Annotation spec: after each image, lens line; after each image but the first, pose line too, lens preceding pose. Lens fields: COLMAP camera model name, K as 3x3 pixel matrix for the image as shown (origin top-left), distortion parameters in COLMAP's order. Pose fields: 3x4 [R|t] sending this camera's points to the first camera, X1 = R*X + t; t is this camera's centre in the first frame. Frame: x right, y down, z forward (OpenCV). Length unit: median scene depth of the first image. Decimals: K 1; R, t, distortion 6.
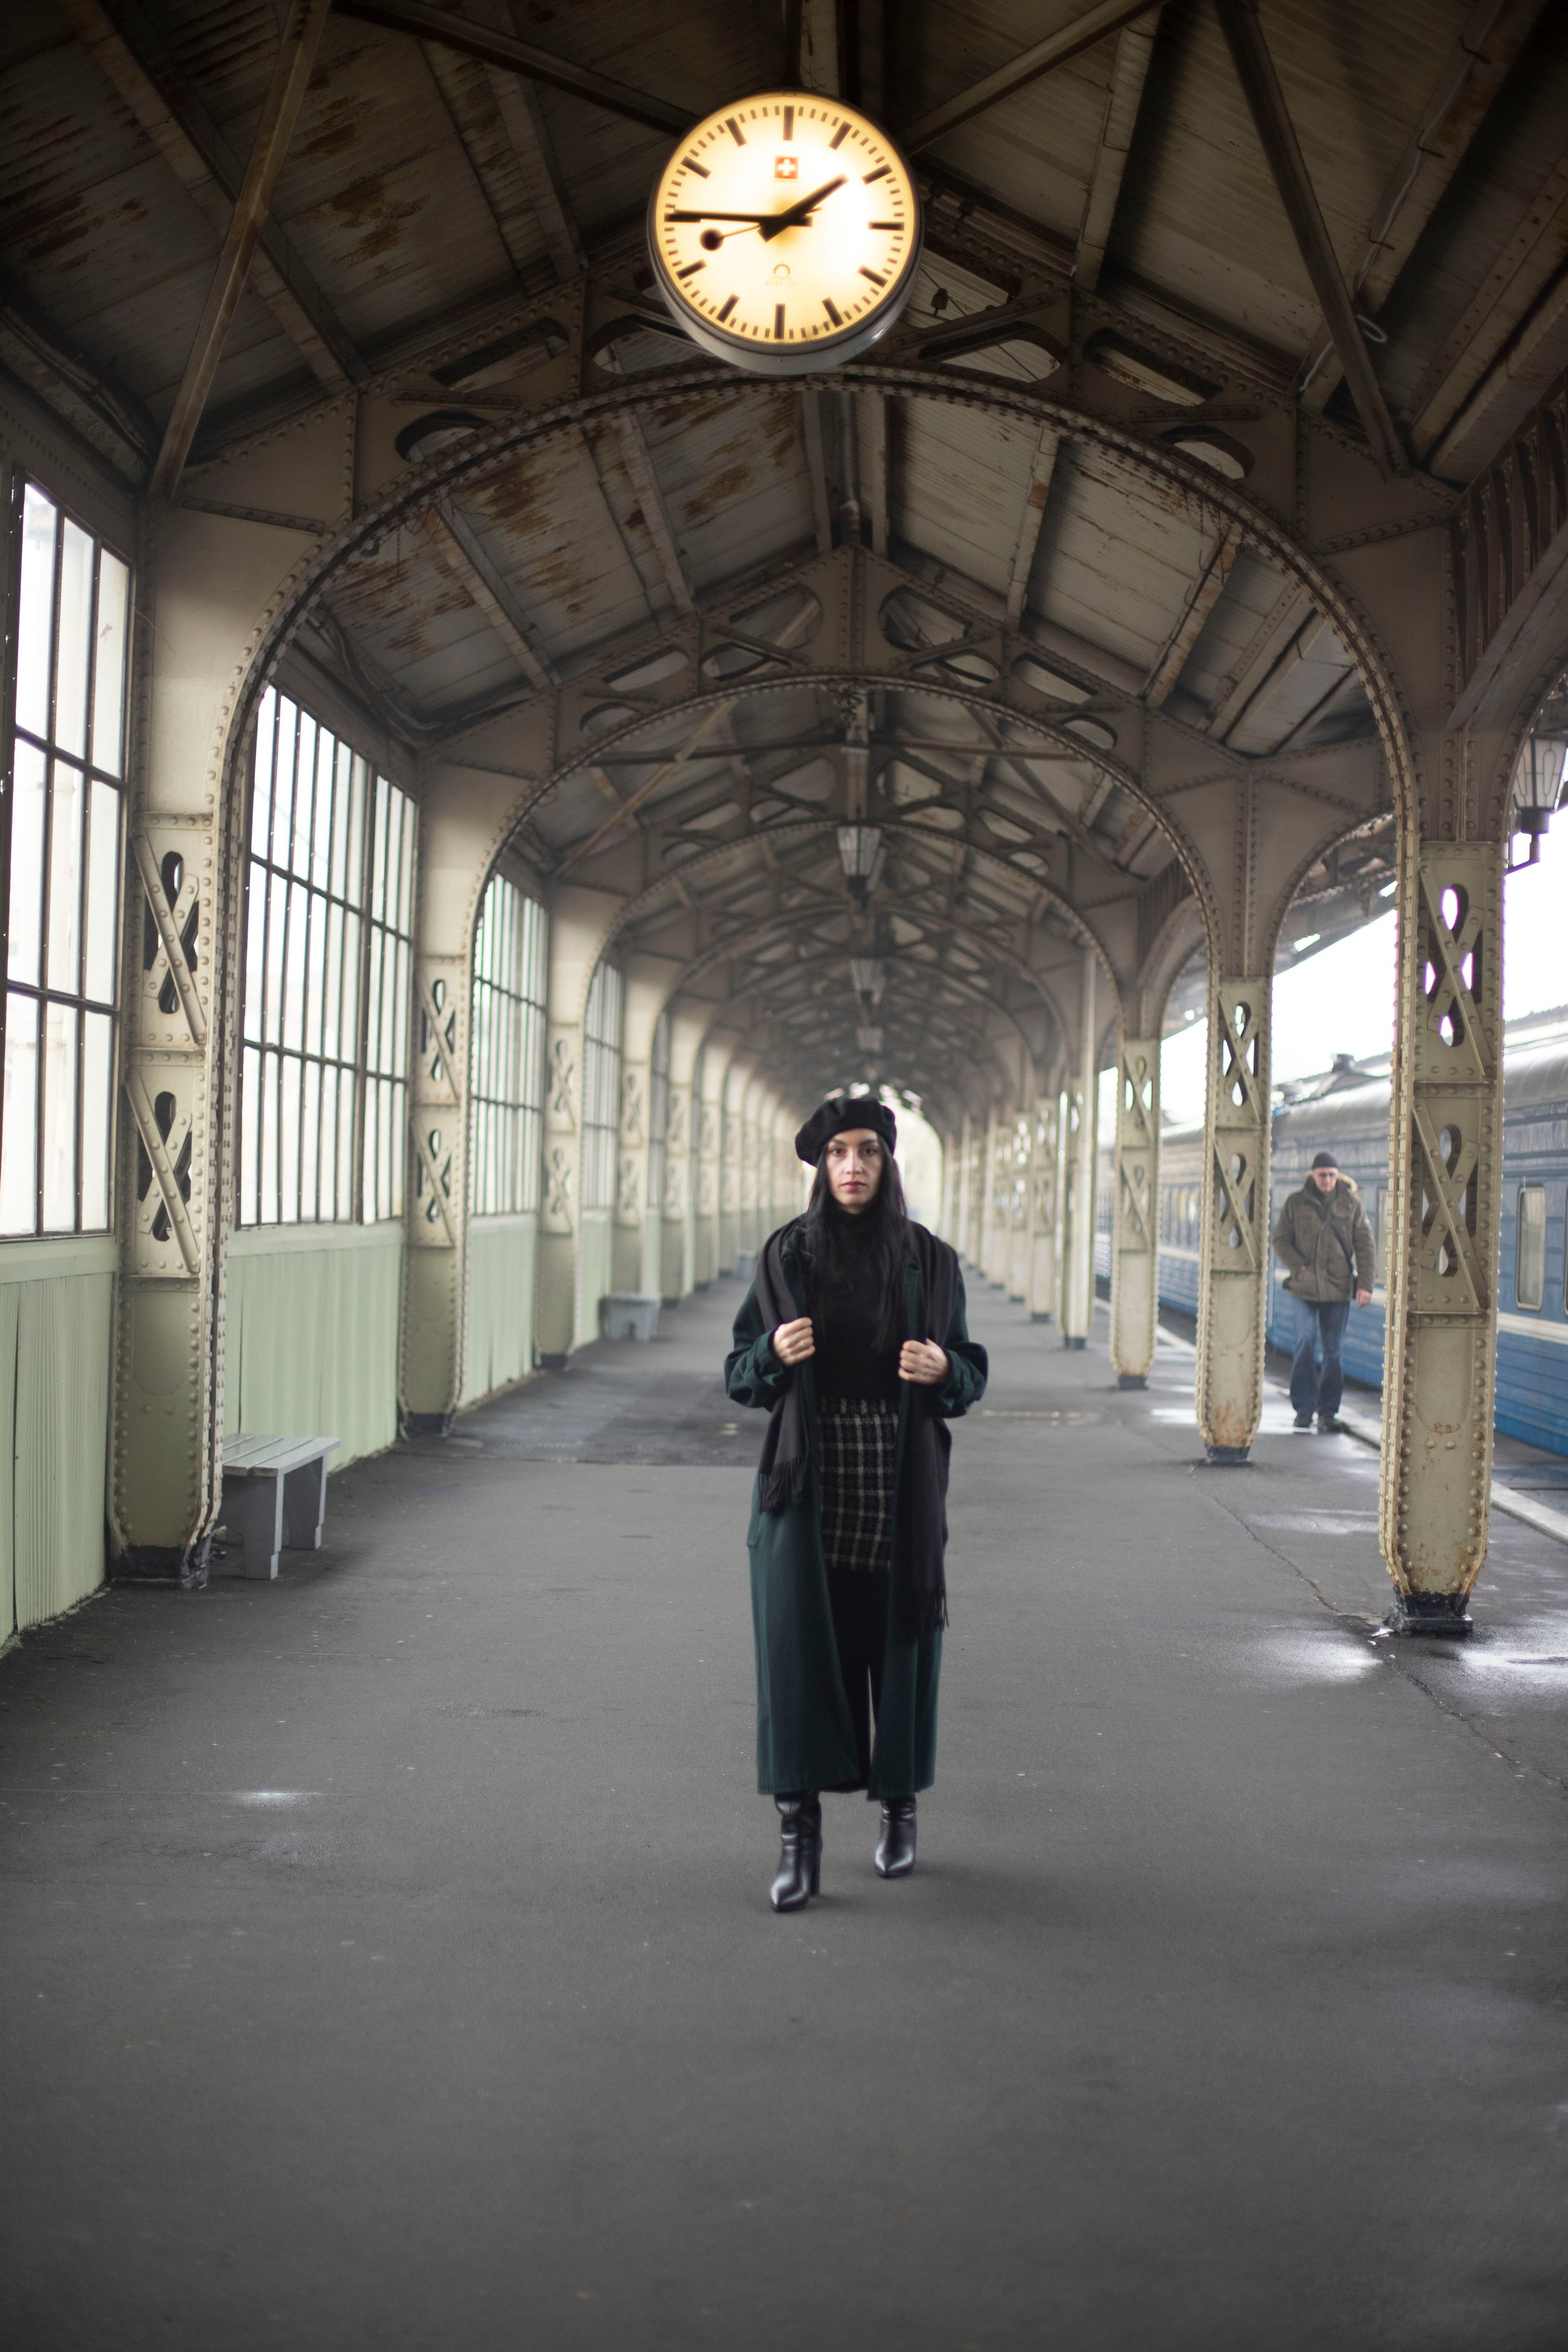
lens RADIAL K [[3447.9, 0, 810.5], [0, 3447.9, 1176.2], [0, 0, 1]] dist [-0.152873, 0.210027]
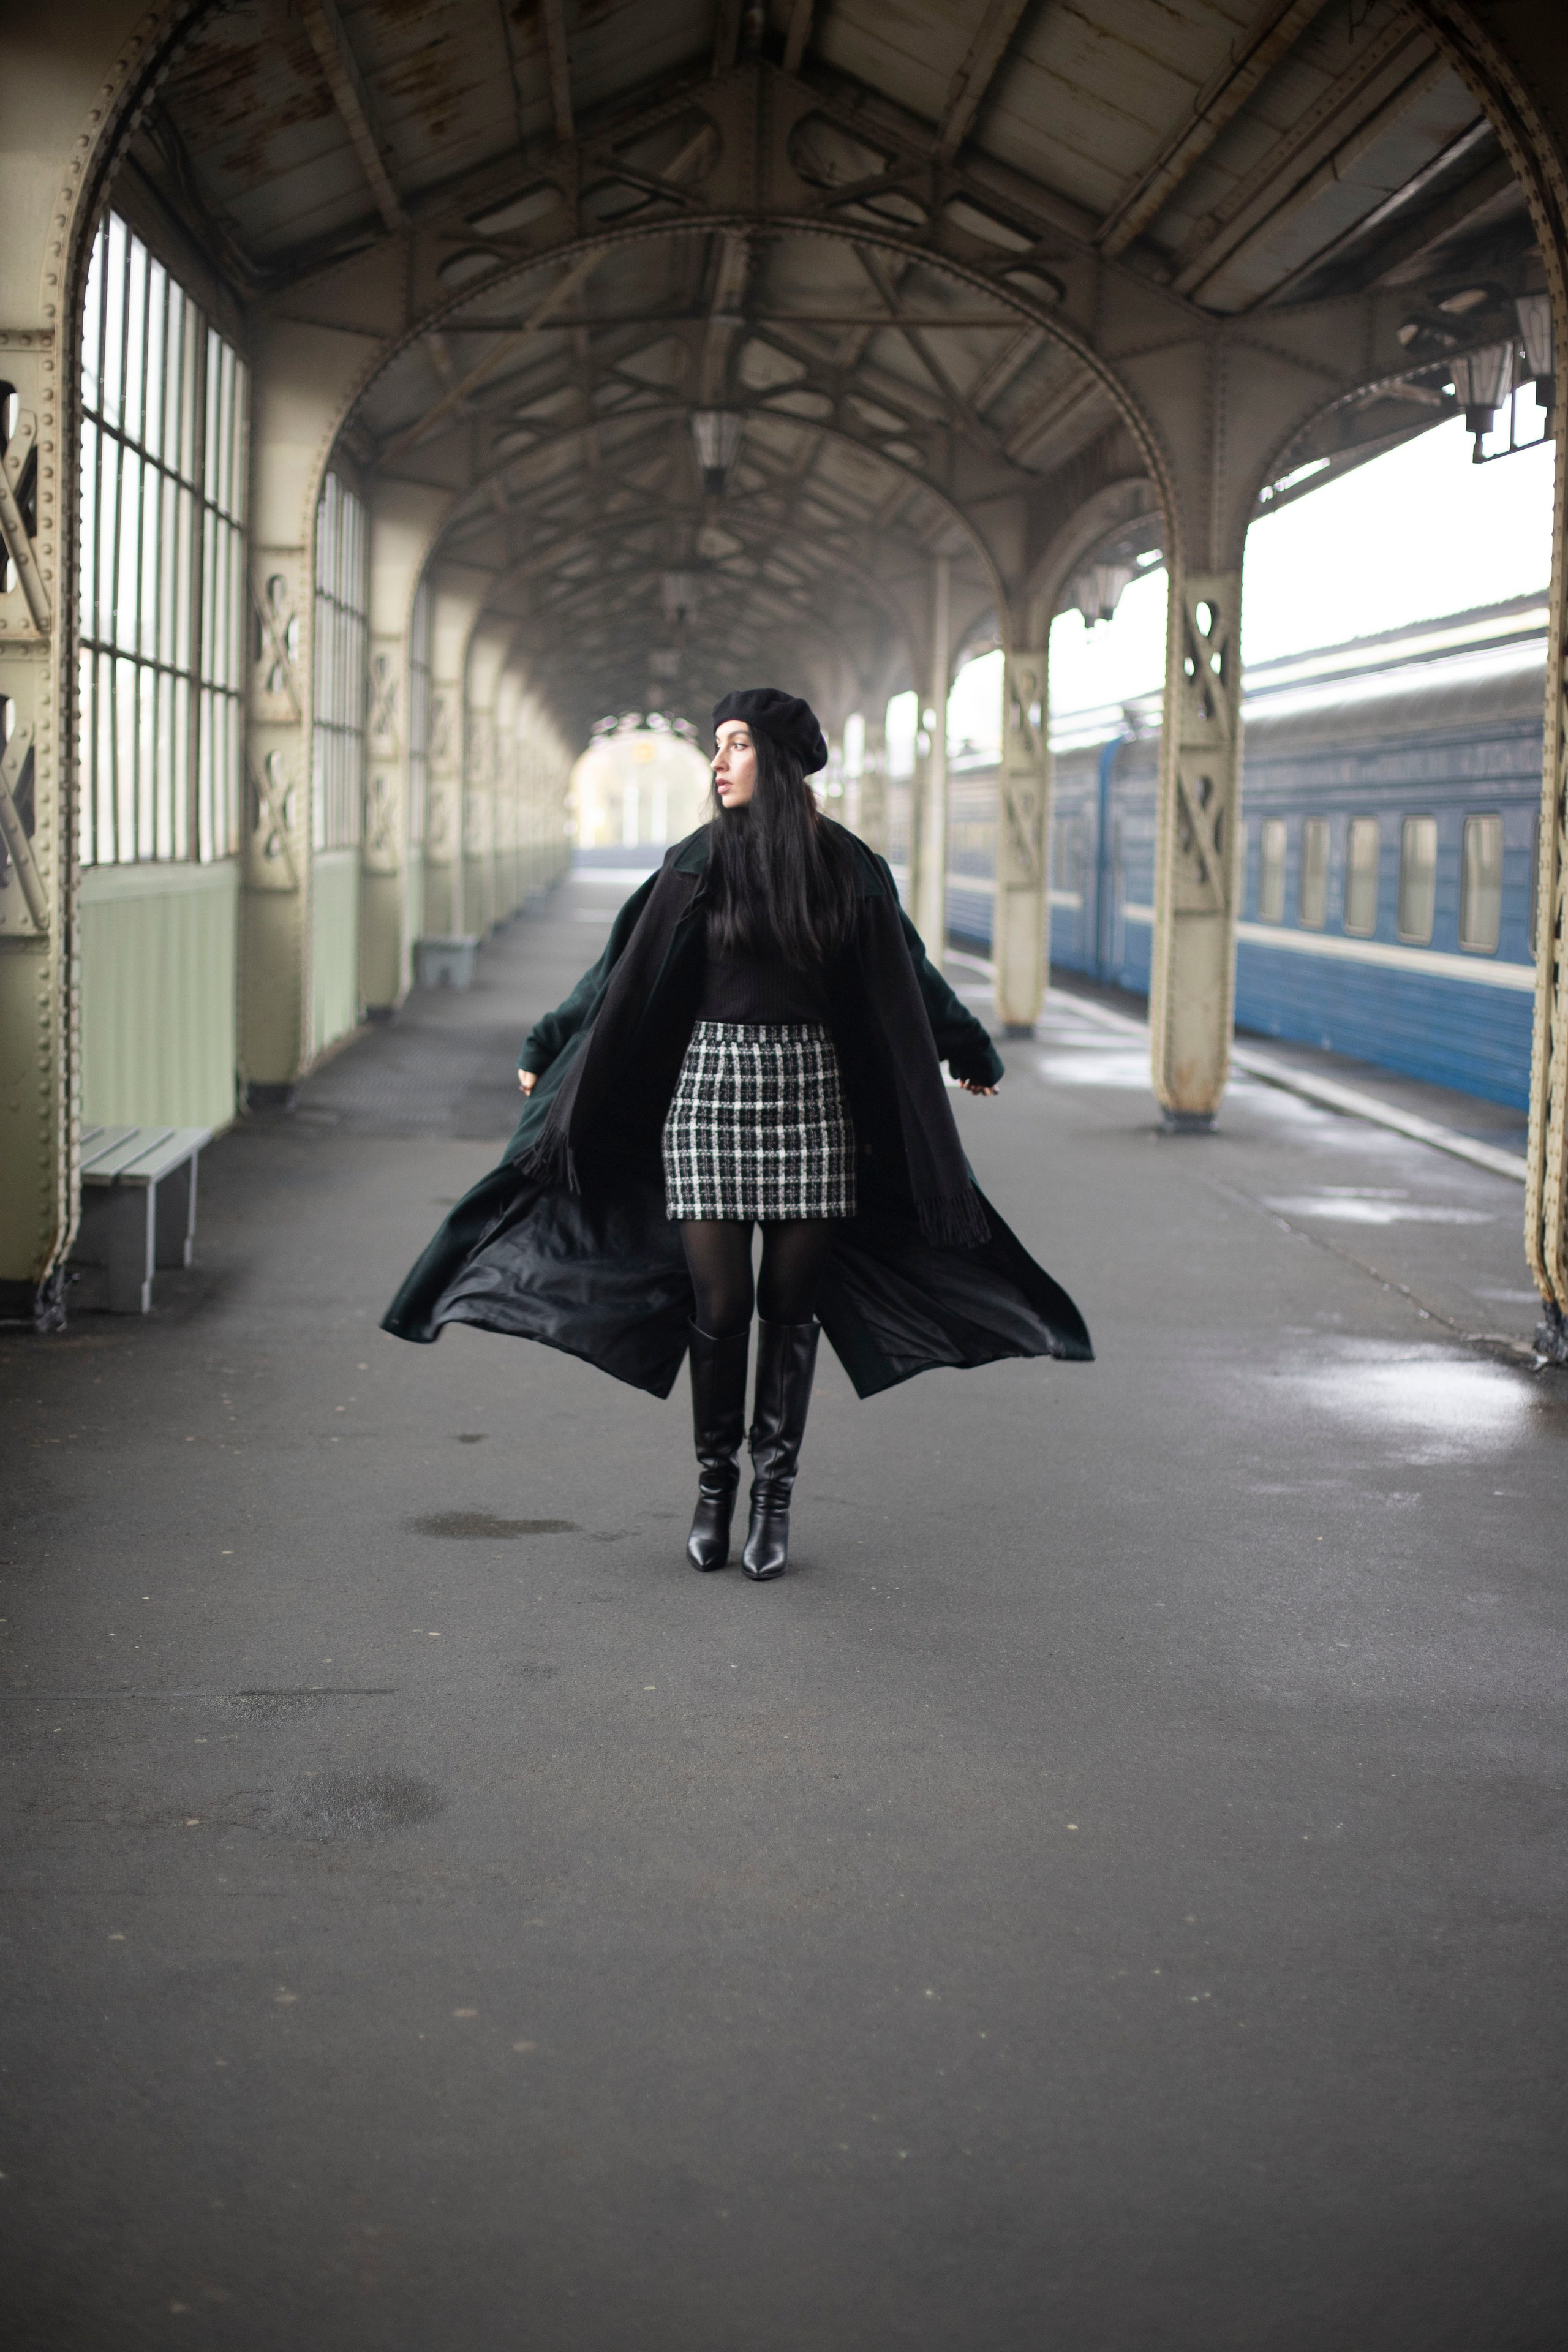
lens RADIAL K [[3447.9, 0, 810.5], [0, 3447.9, 1176.2], [0, 0, 1]] dist [-0.152873, 0.210027]
pose [[0.997183, -0.012460, 0.073965, -0.049642], [0.004573, 0.994371, 0.105856, 0.002143], [-0.074868, -0.105219, 0.991627, 0.164940]]
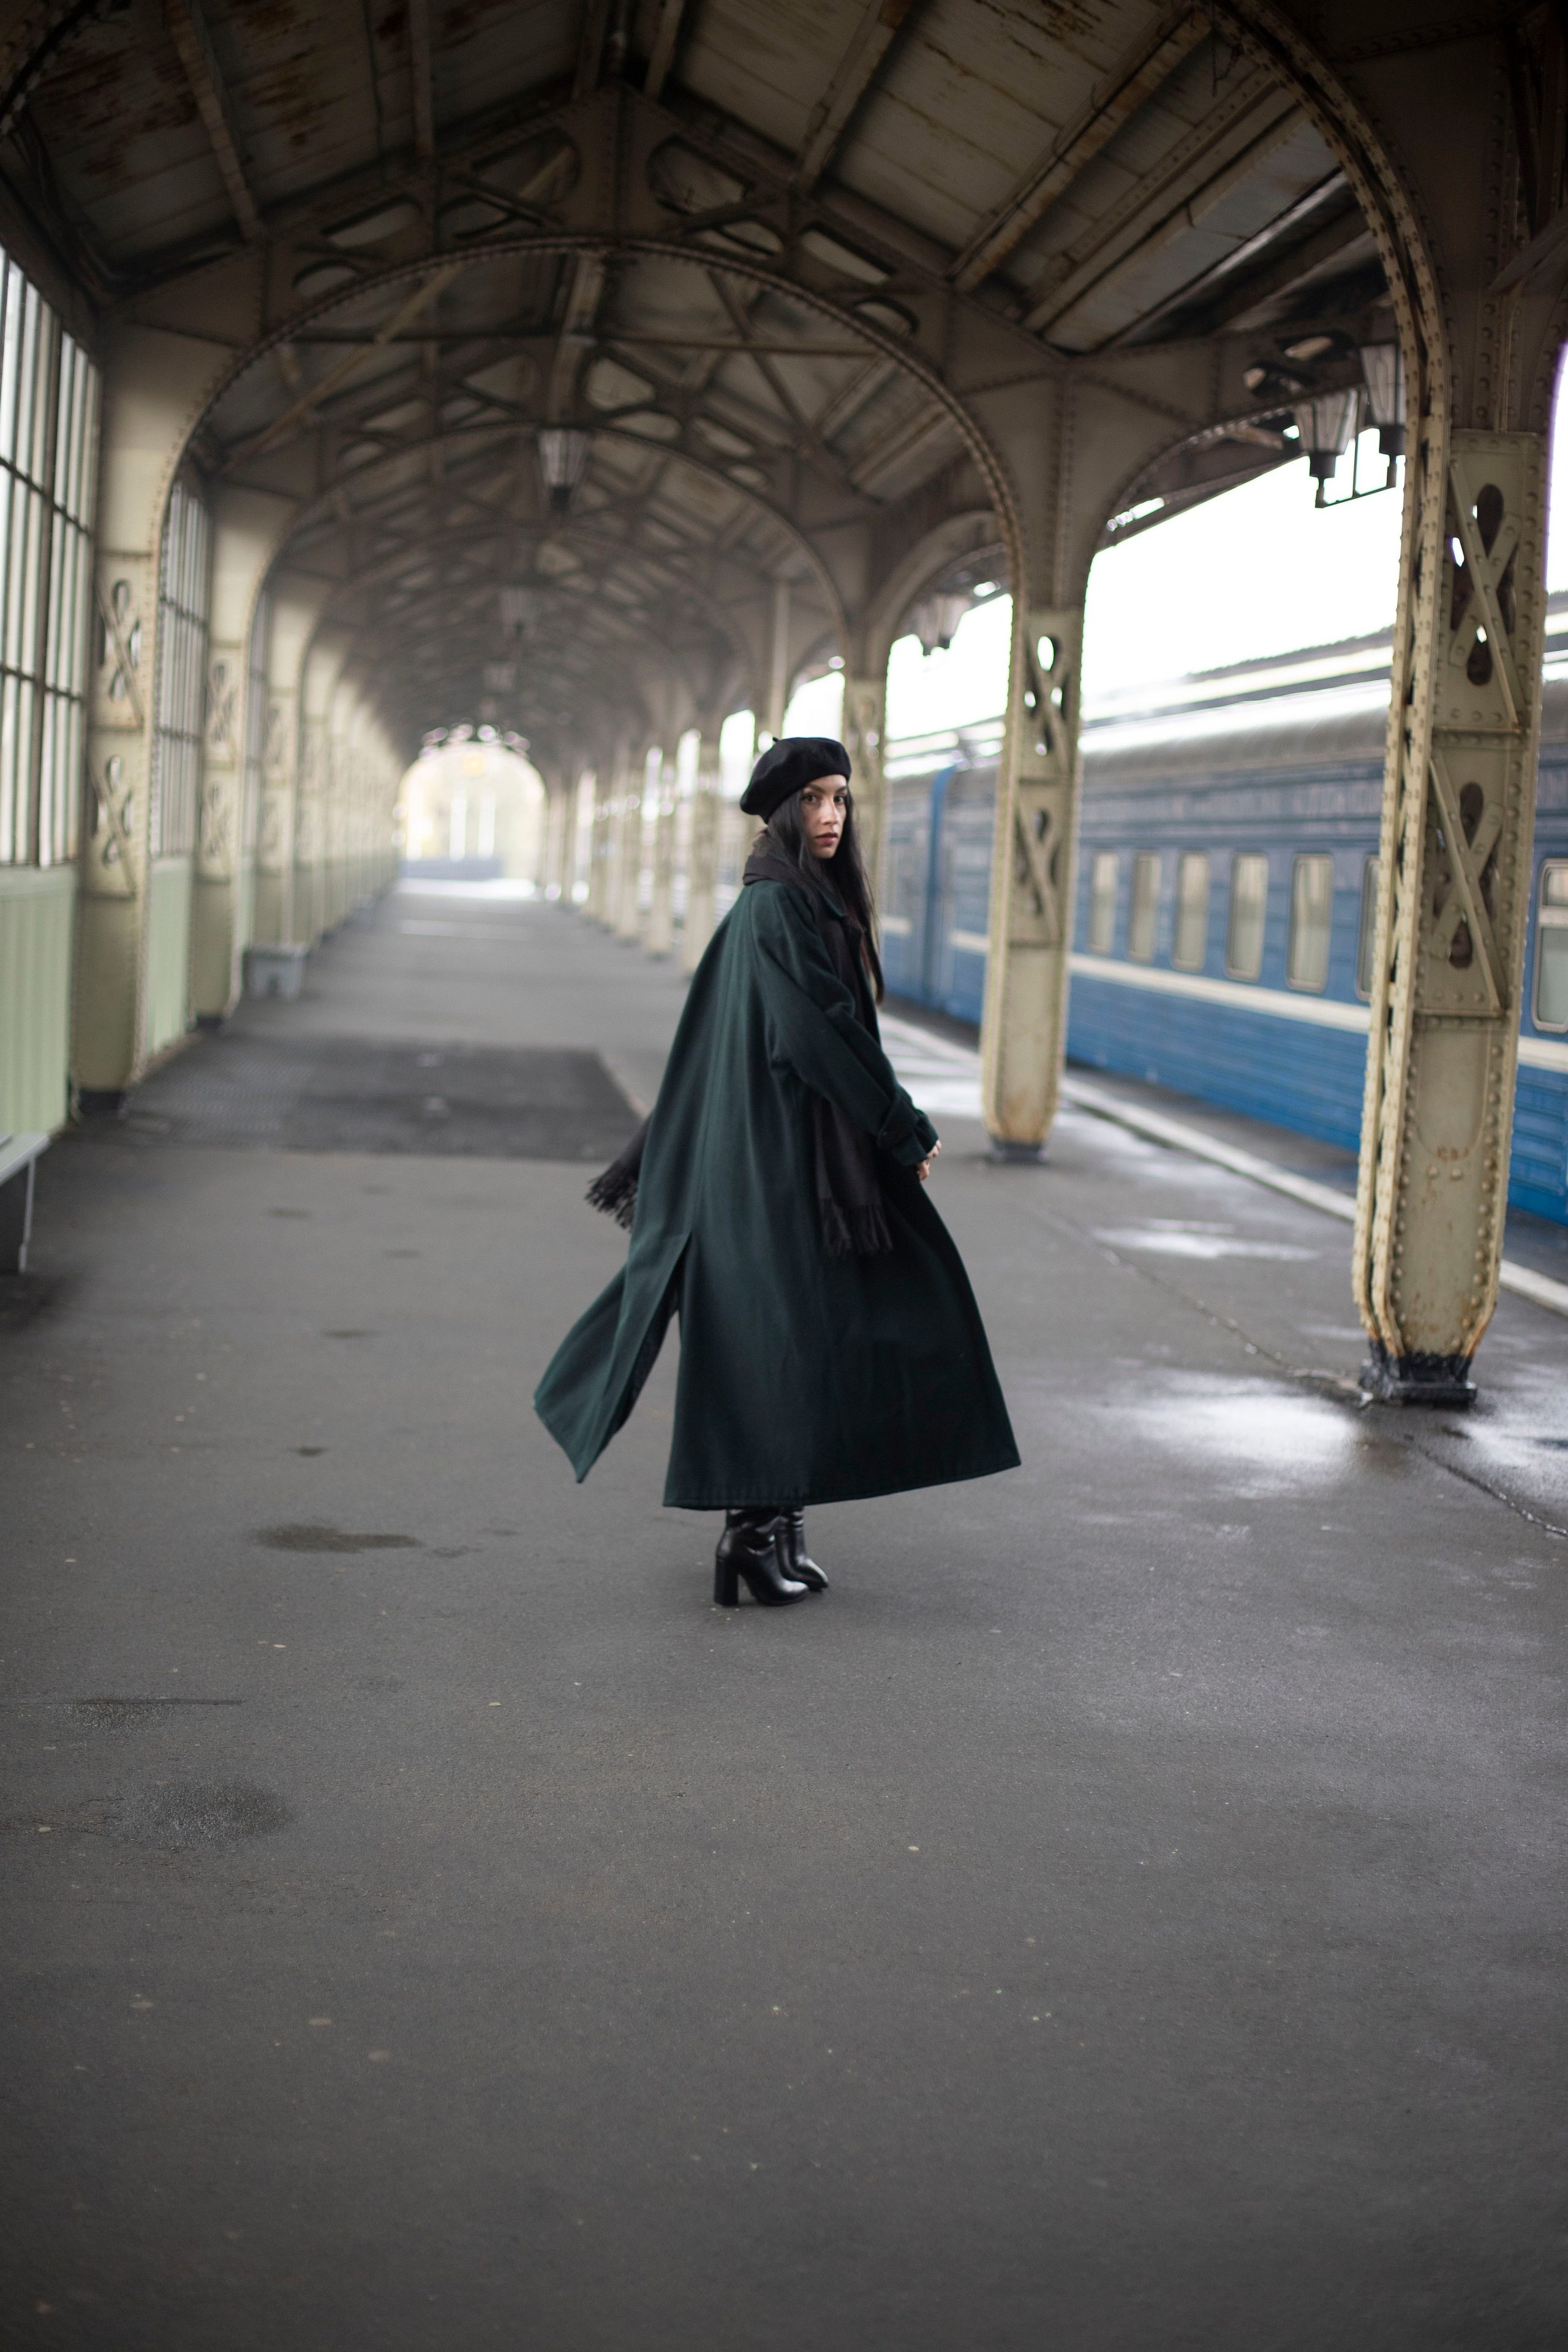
lens RADIAL K [[3447.9, 0, 810.5], [0, 3447.9, 1176.2], [0, 0, 1]] dist [-0.152873, 0.210027]
pose [[0.991847, 0.013299, 0.126737, -0.054176], [-0.026089, 0.994666, 0.099796, 0.000760], [-0.124733, -0.102289, 0.986904, 0.160357]]
